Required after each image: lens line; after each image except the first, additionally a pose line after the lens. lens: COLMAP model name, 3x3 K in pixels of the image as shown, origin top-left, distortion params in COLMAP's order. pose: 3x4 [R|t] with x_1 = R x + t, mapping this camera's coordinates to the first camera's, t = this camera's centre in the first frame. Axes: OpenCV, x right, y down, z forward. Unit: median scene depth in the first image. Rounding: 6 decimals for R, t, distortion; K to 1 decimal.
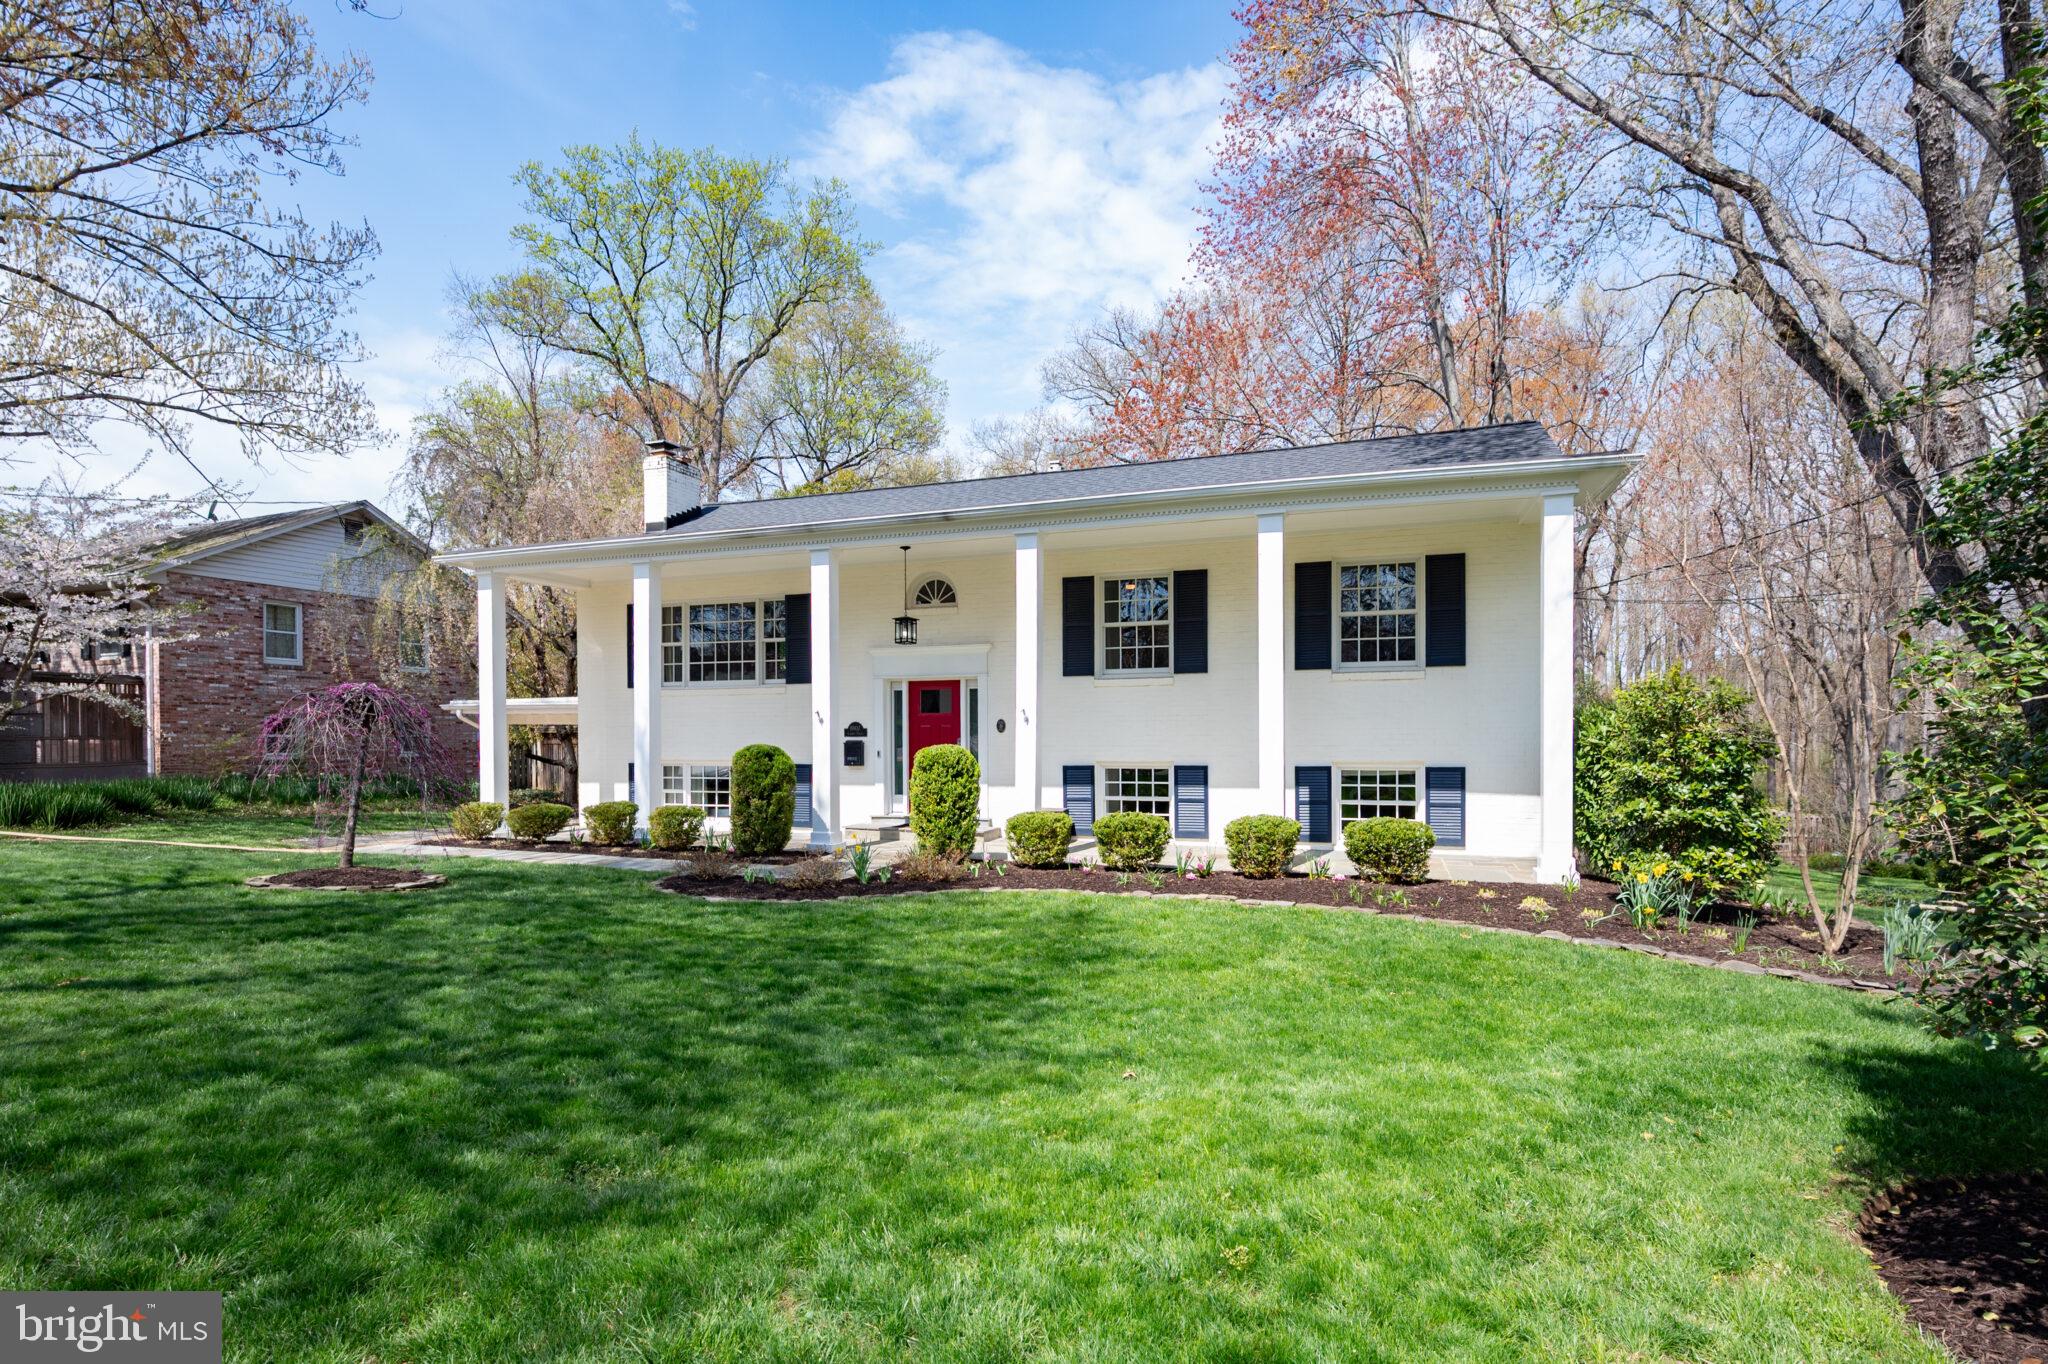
lens RADIAL K [[1020.2, 0, 1033.4], [0, 1020.2, 722.1], [0, 0, 1]] dist [-0.016805, -0.000374]
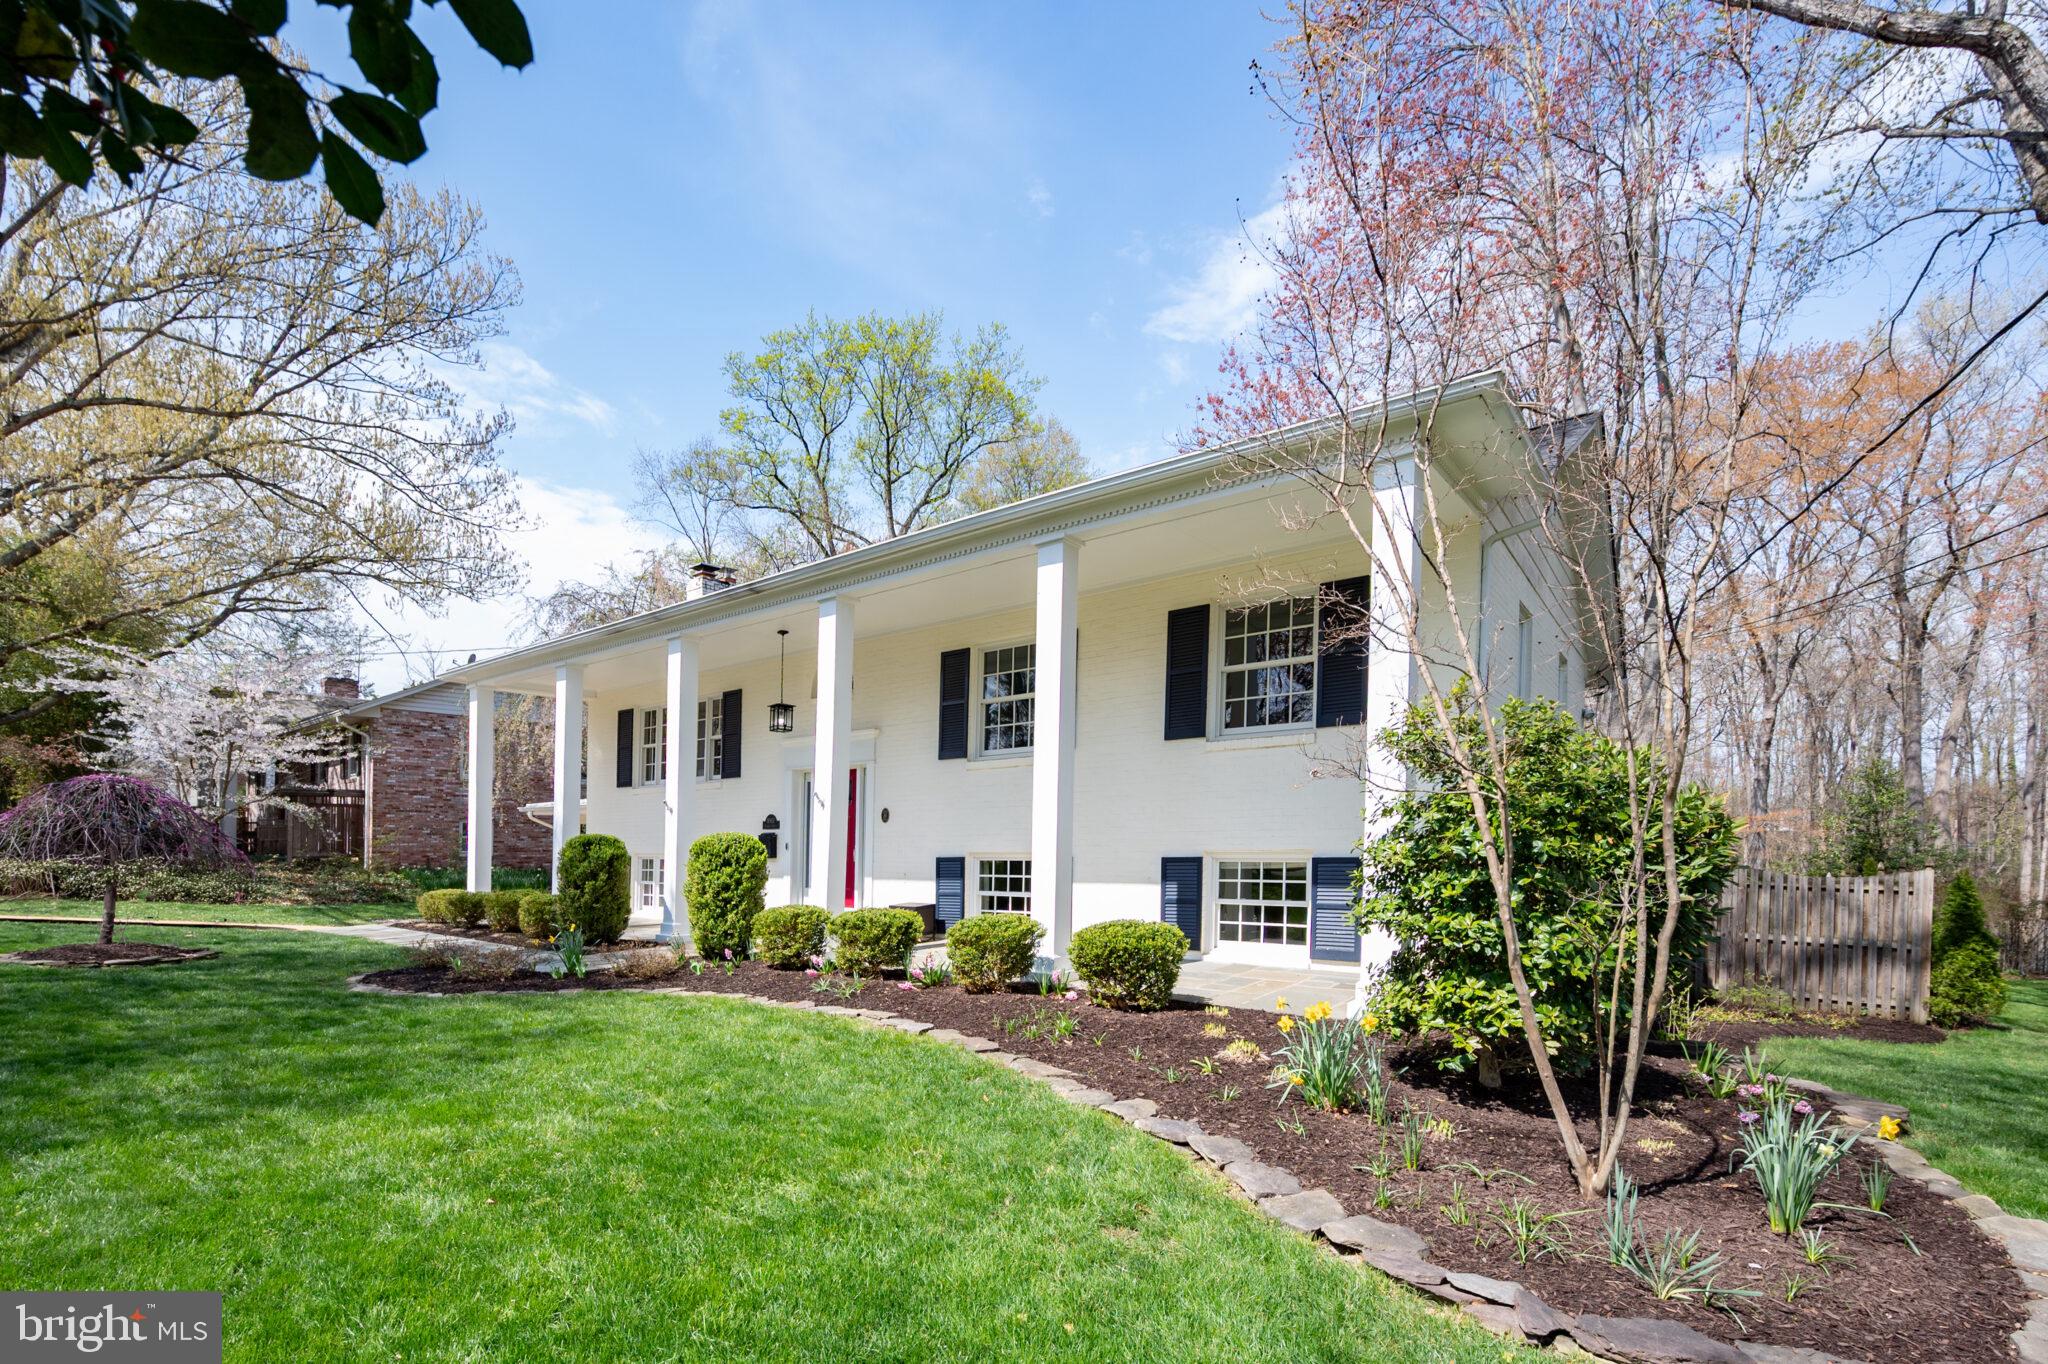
lens RADIAL K [[905.3, 0, 1004.2], [0, 905.3, 834.9], [0, 0, 1]] dist [0.003424, 0.000119]
pose [[0.947323, -0.007178, -0.320198, 0.347601], [0.008185, 0.999965, 0.001799, 0.021669], [0.320174, -0.004326, 0.947349, 0.252945]]
